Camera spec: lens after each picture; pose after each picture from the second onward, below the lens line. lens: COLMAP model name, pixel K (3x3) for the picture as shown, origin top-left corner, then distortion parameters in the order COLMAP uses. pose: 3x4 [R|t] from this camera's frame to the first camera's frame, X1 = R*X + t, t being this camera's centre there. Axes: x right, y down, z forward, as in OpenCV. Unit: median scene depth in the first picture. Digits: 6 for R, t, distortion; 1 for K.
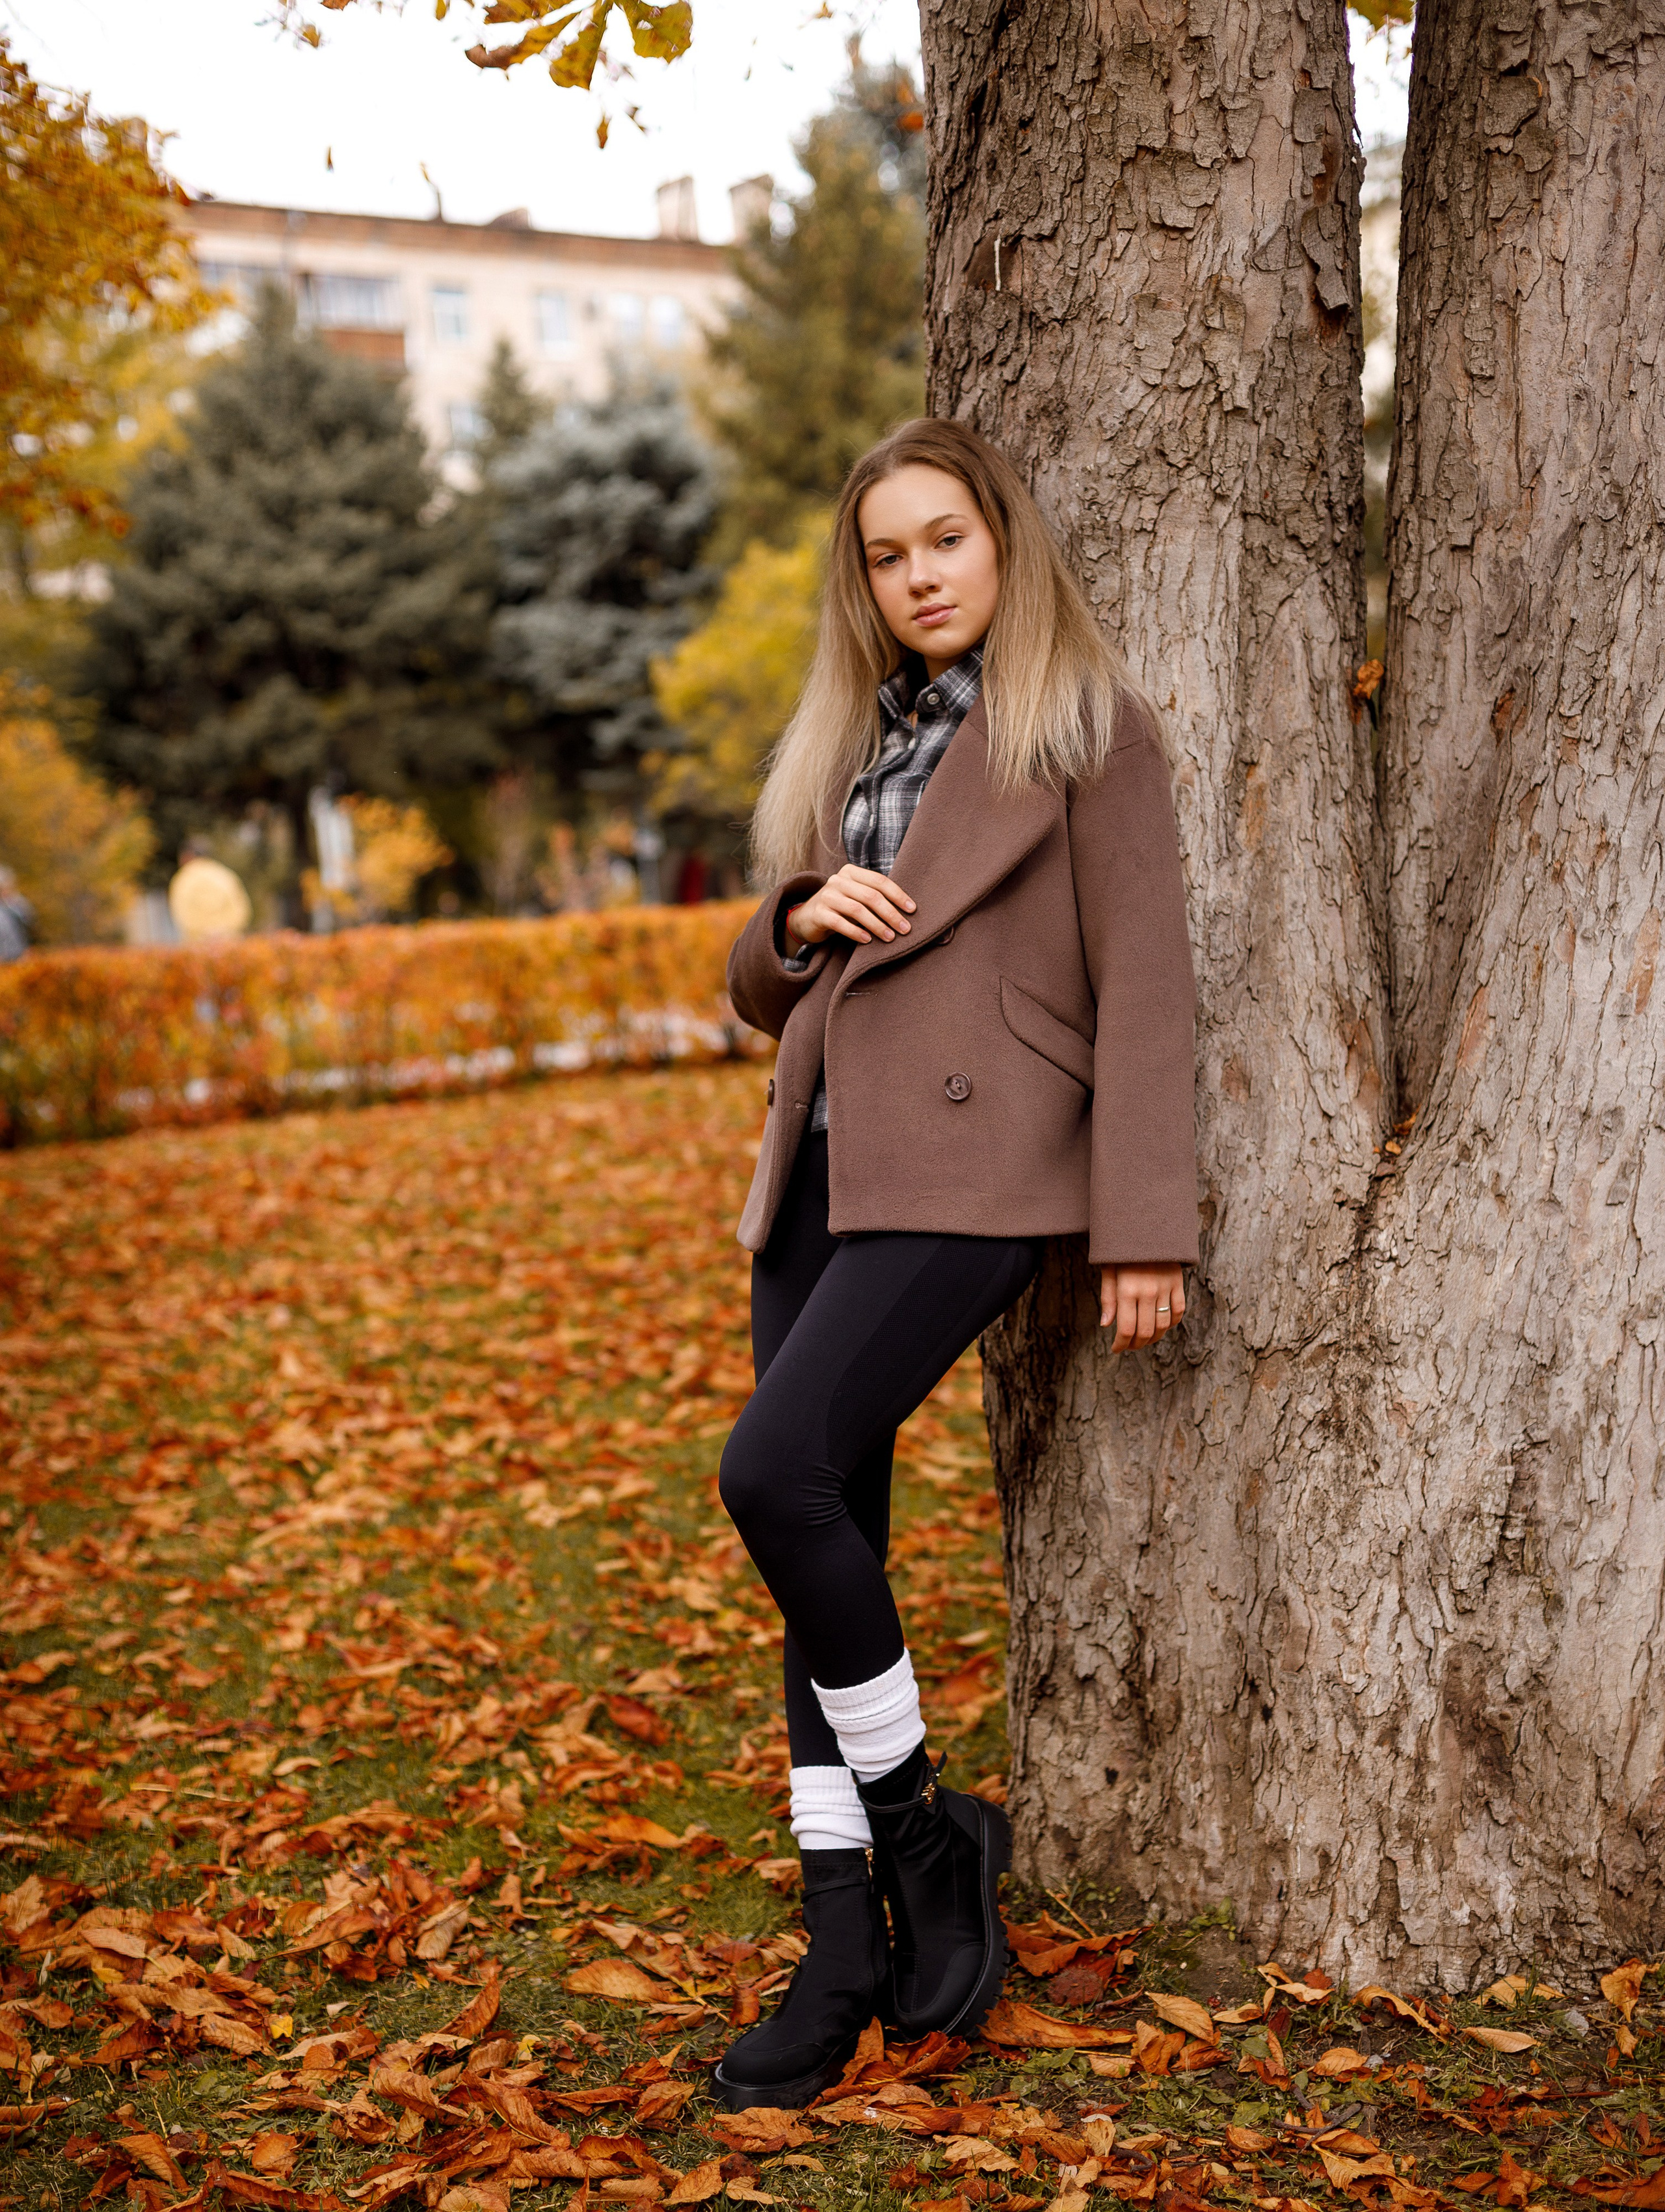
lens RADIAL K [[3611.3, 0, 831.9], [0, 3611.3, 1179.5], [0, 0, 1]] dist [0.159708, -0.225113]
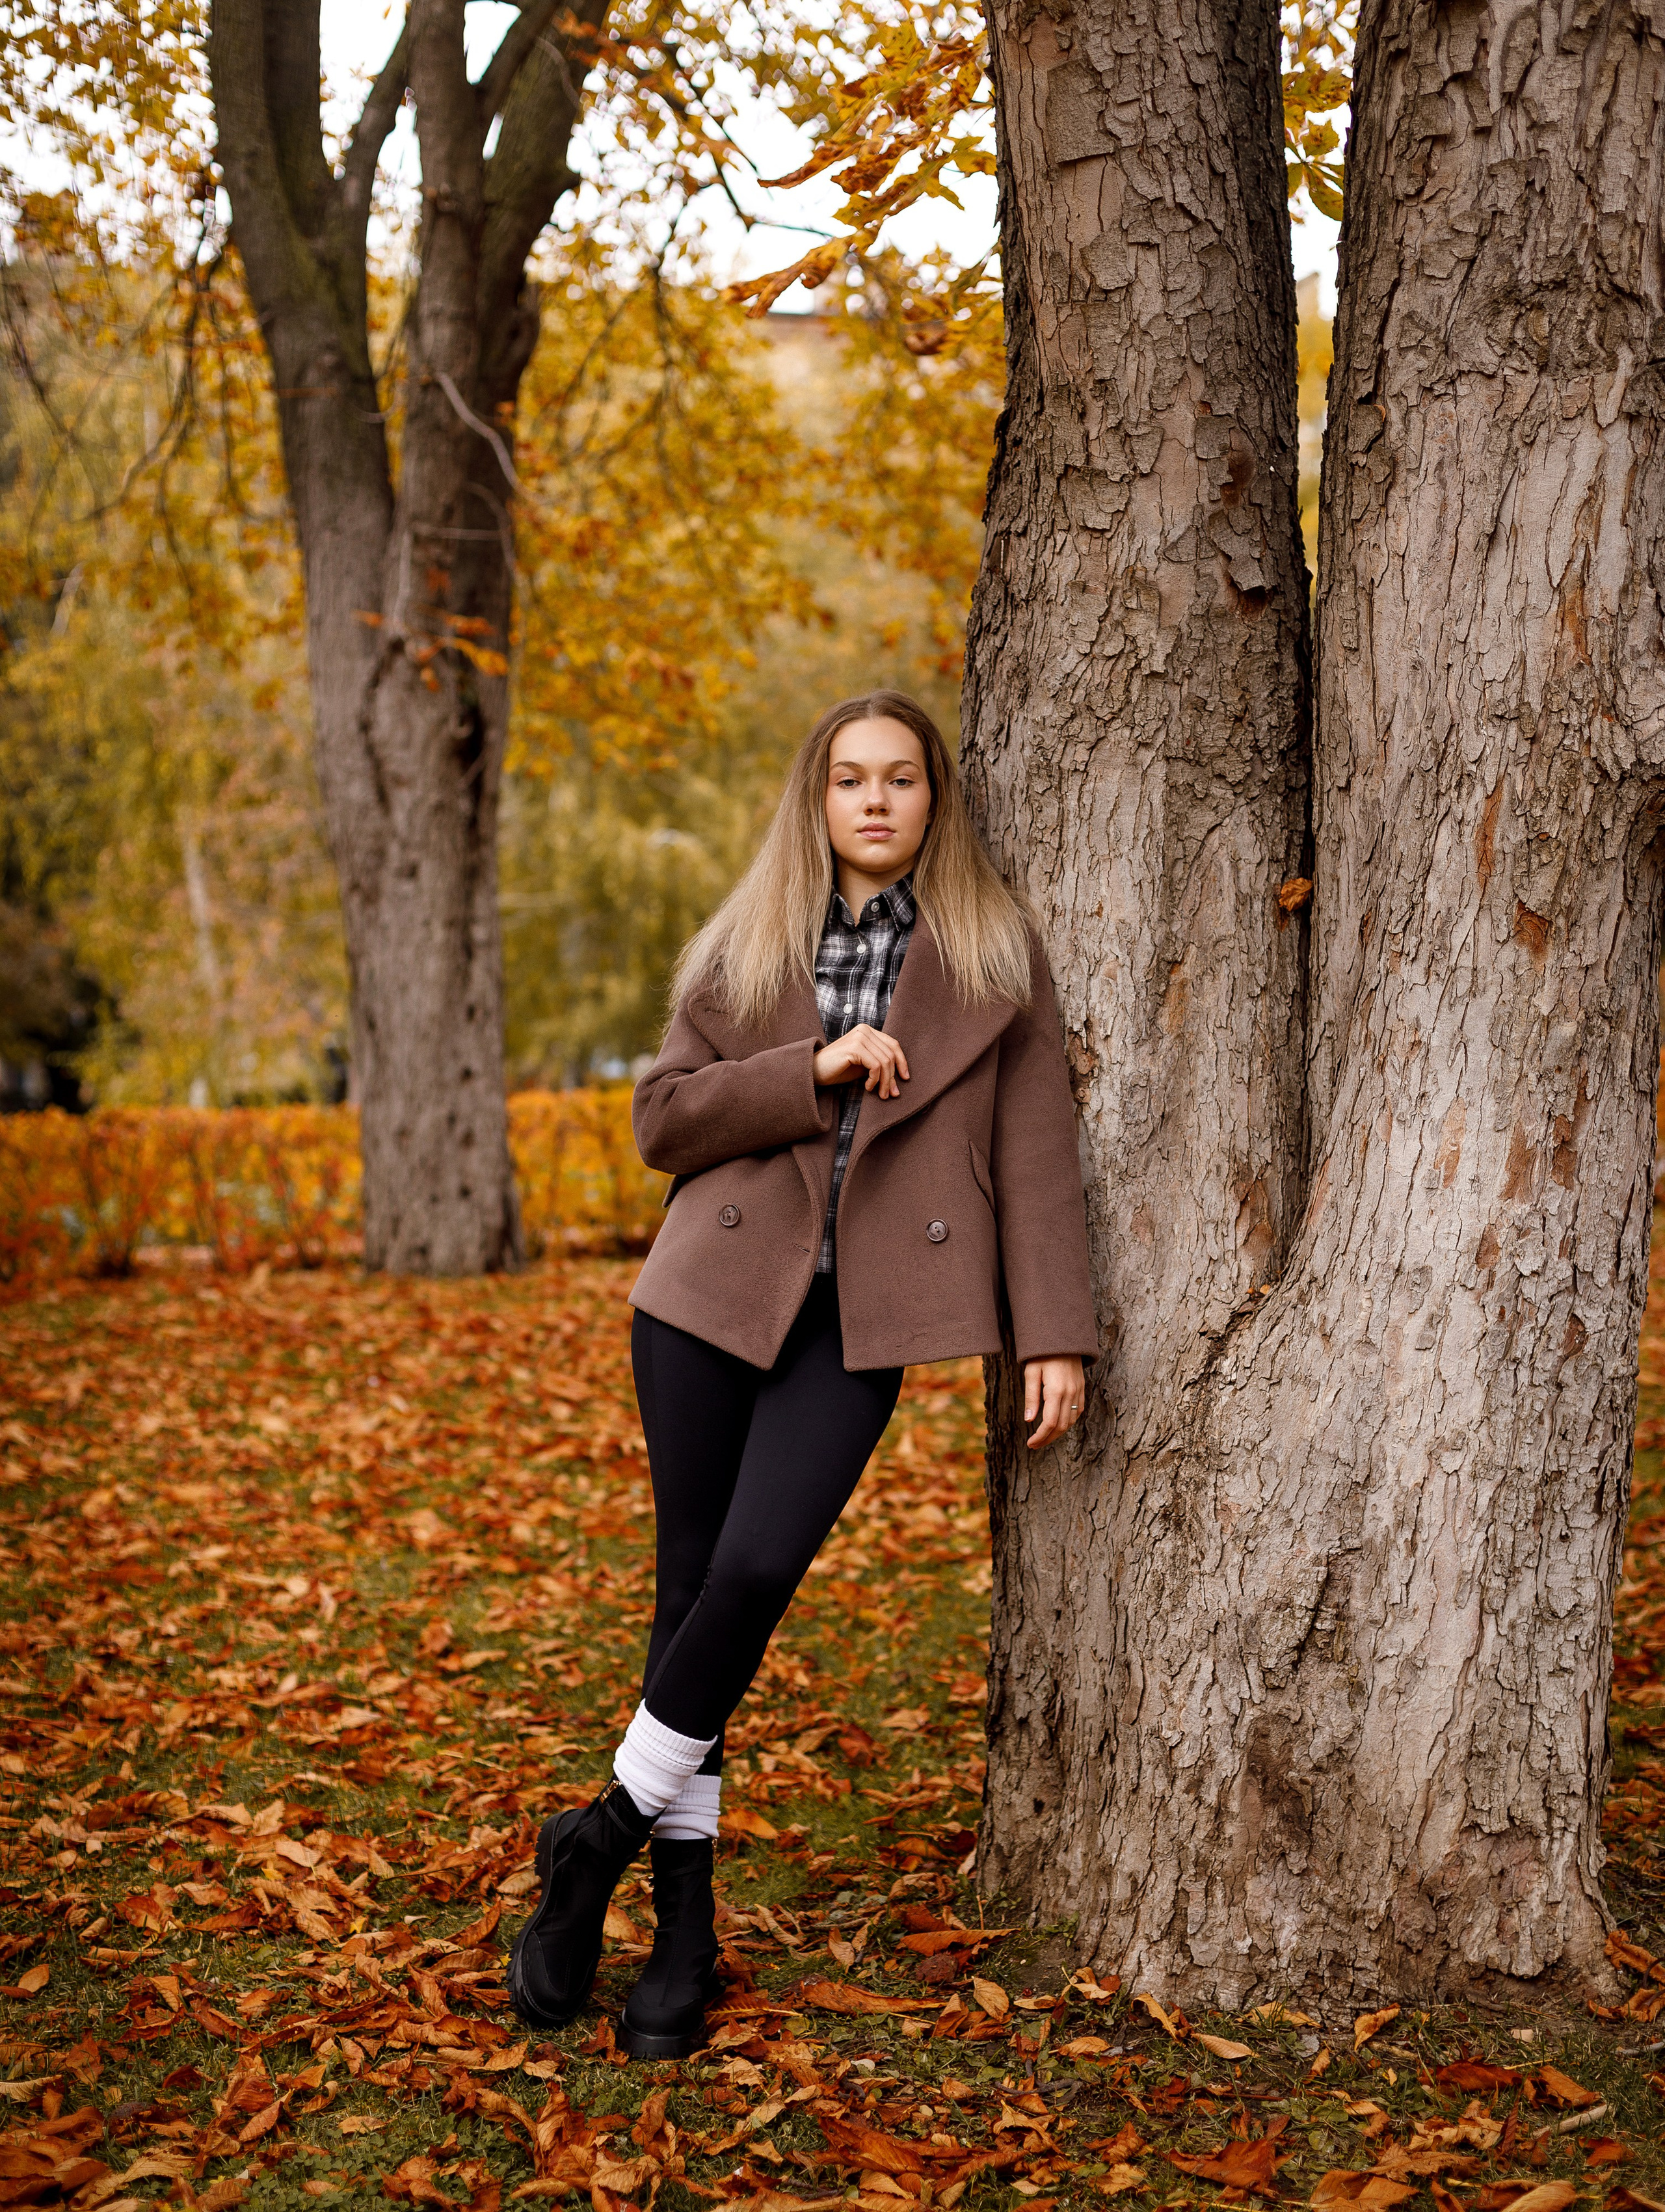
lens RADIAL K [[3621.2, 0, 832.5], [0, 3621.2, 1106.0], [0, 0, 1]] dist [0.192254, -0.464507]
pose [[0.940317, 0.044254, -0.337411, 0.428320], [-0.062191, 0.997157, -0.042535, -0.009629], [0.334569, 0.060980, 0.940396, -0.167356]]
